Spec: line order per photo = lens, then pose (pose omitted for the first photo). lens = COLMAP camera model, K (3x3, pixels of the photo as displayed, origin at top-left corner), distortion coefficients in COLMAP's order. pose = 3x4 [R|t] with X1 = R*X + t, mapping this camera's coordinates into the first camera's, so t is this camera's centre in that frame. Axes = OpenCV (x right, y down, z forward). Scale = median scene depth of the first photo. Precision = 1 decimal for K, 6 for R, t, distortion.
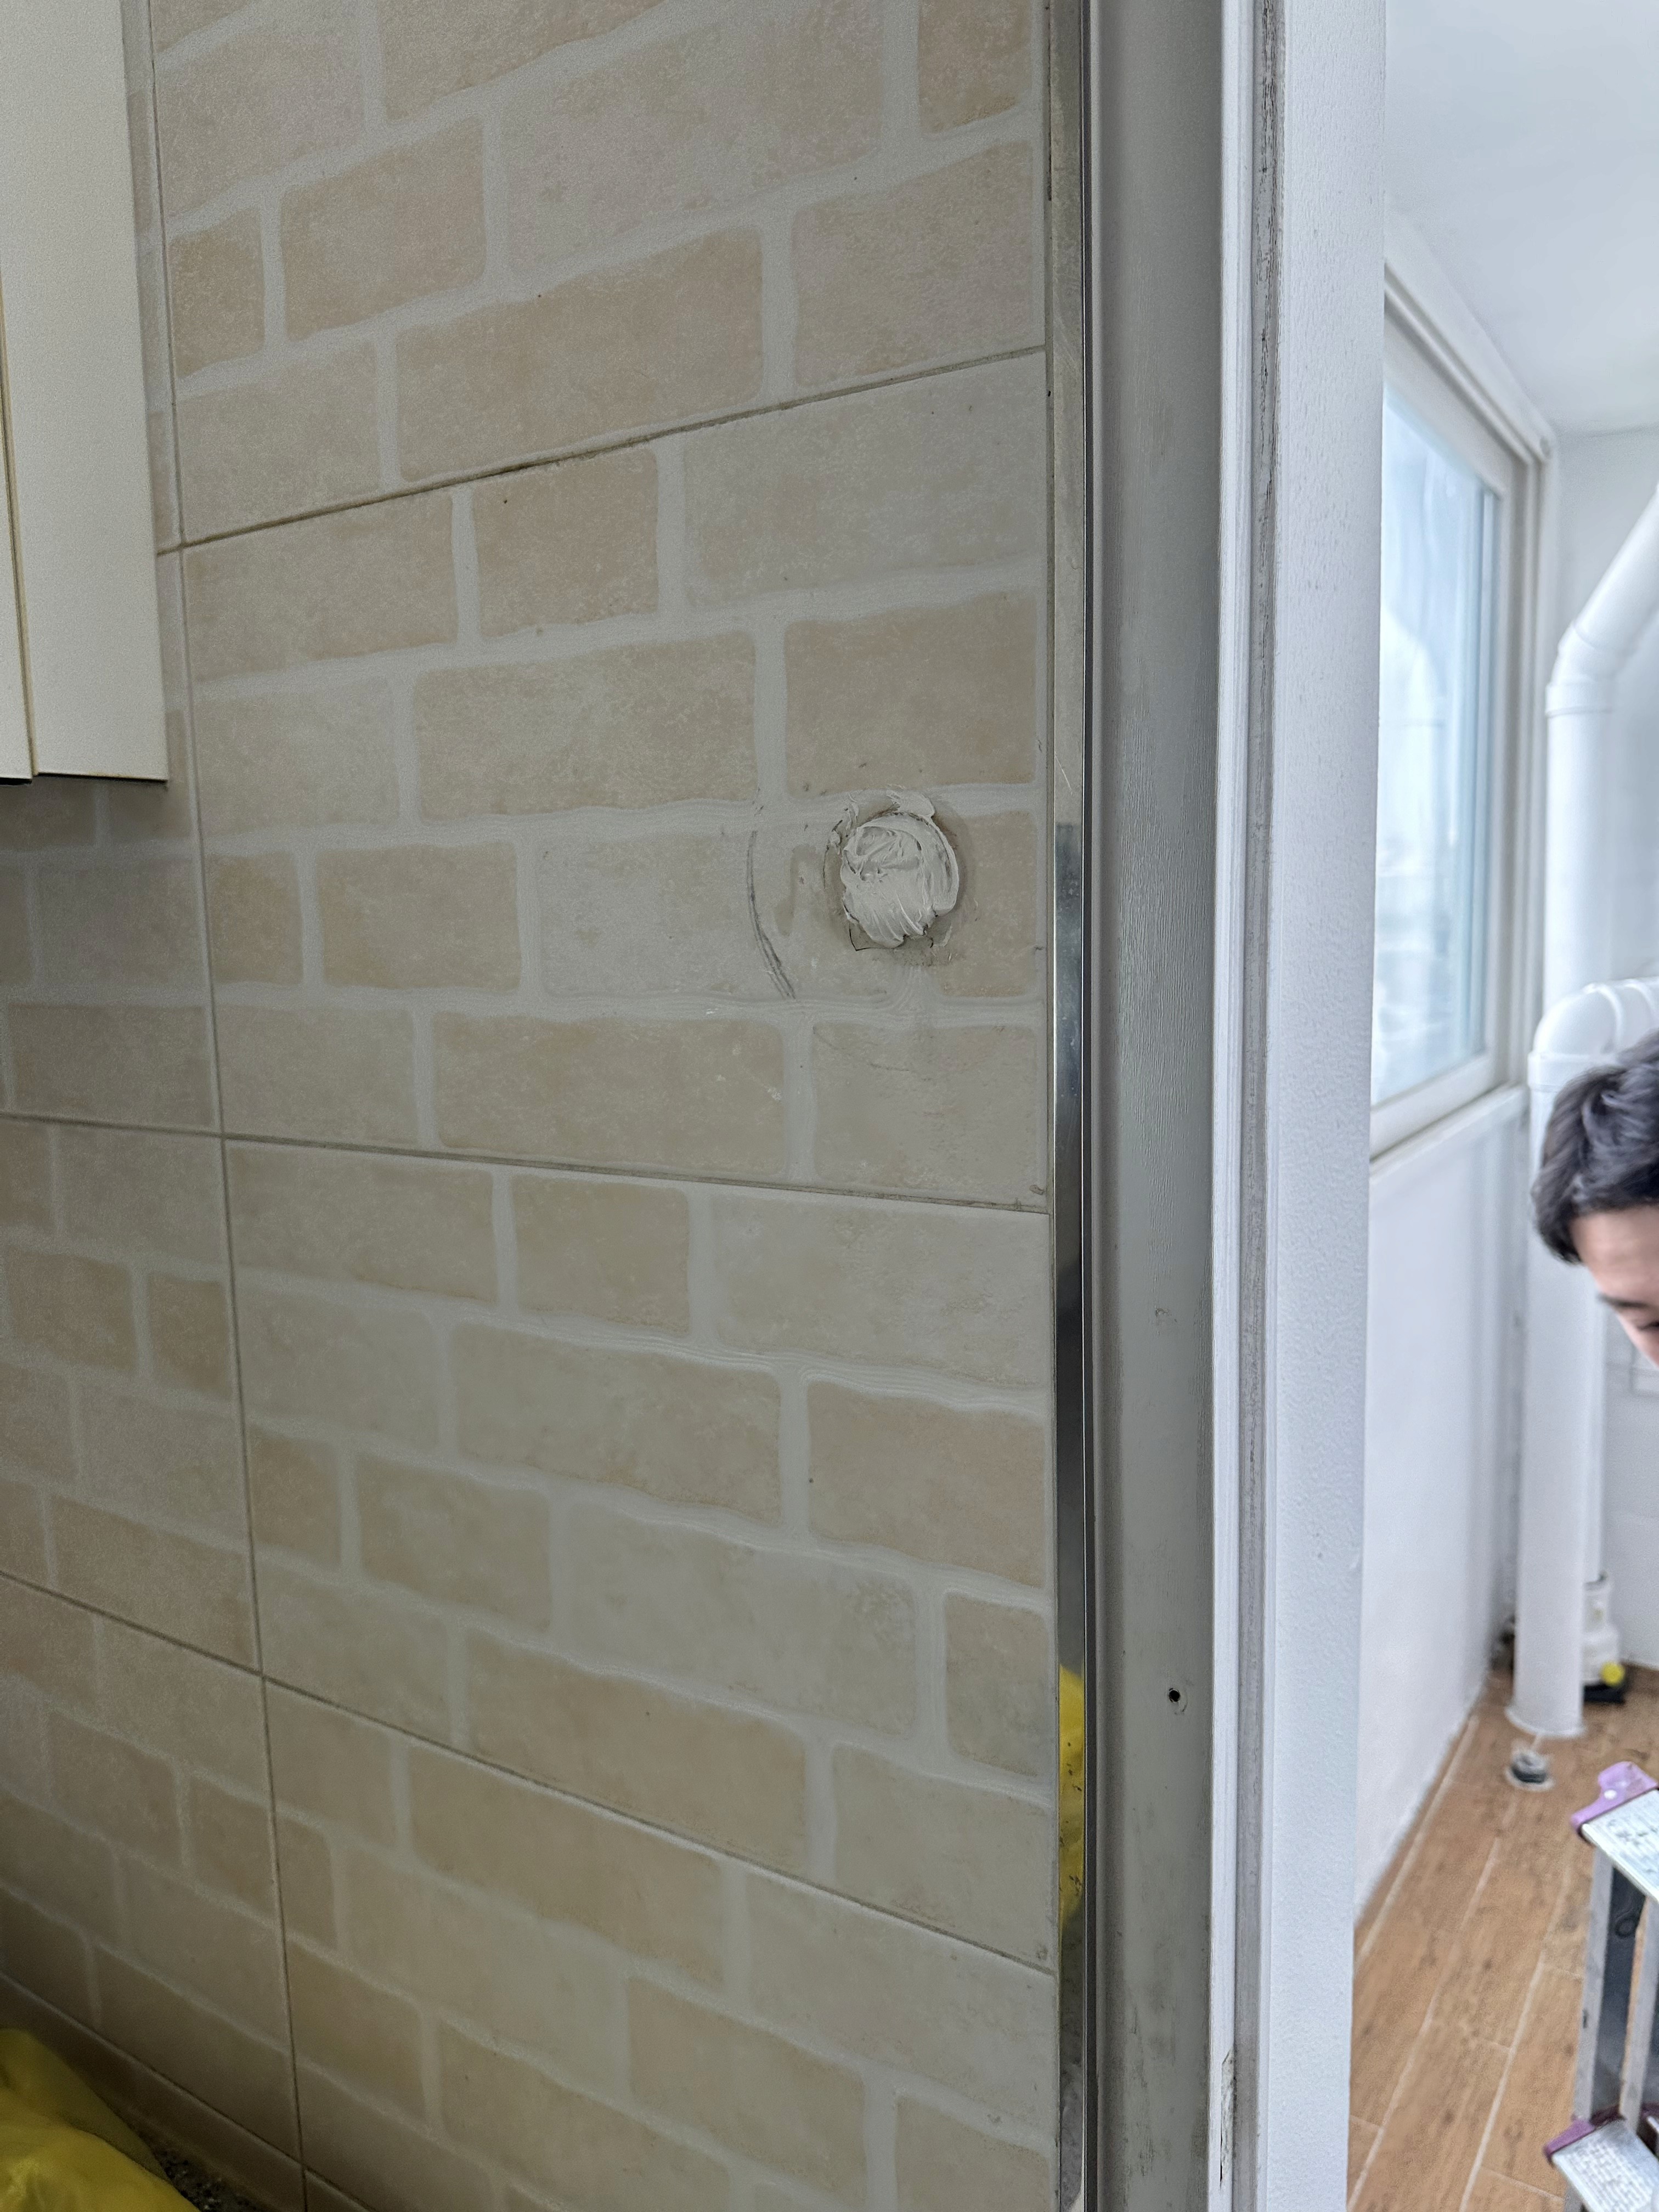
lens RADIAL K [[1591.9, 0, 829.5], [0, 1591.9, 1106.0], [0, 0, 1]] dist [0.011643, -0.022474]
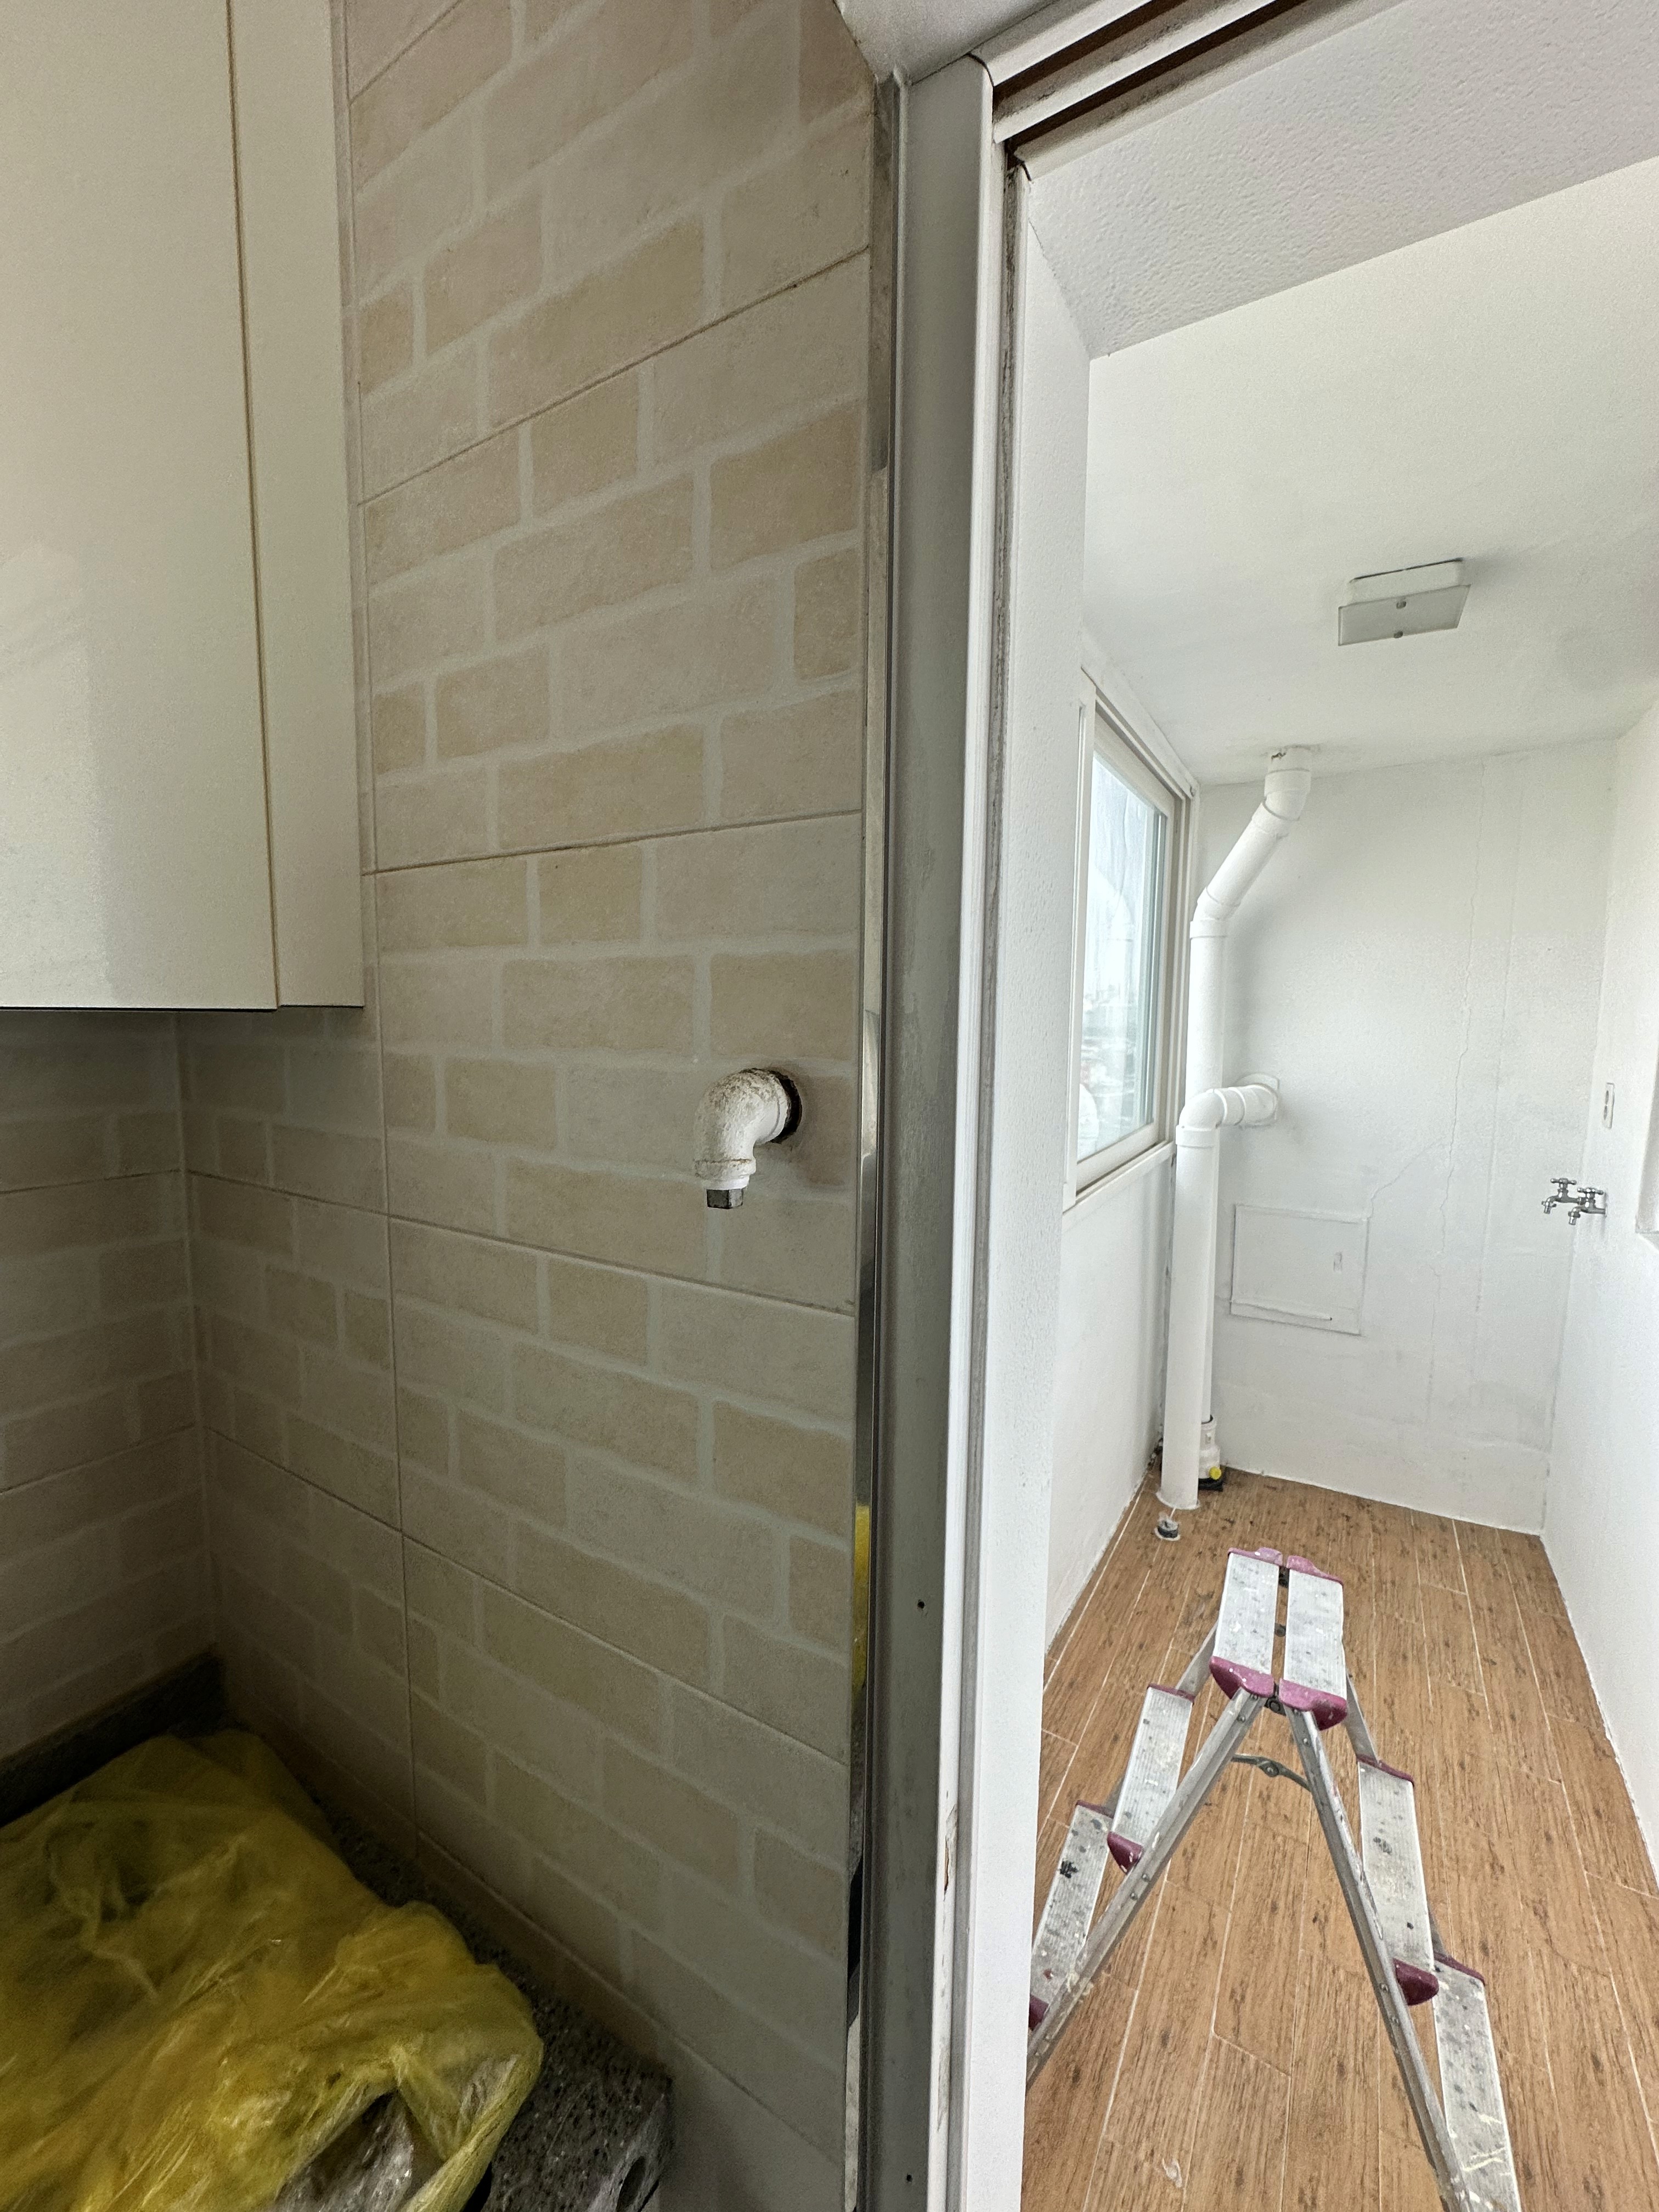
lens RADIAL K [[886.3, 0, 823.0], [0, 886.3, 1101.3], [0, 0, 1]] dist [-0.000777, 0.000057]
pose [[0.999136, 0.031131, 0.027534, 0.055838], [-0.030425, 0.999207, -0.025686, -0.102339], [-0.028312, 0.024826, 0.999291, 0.048892]]
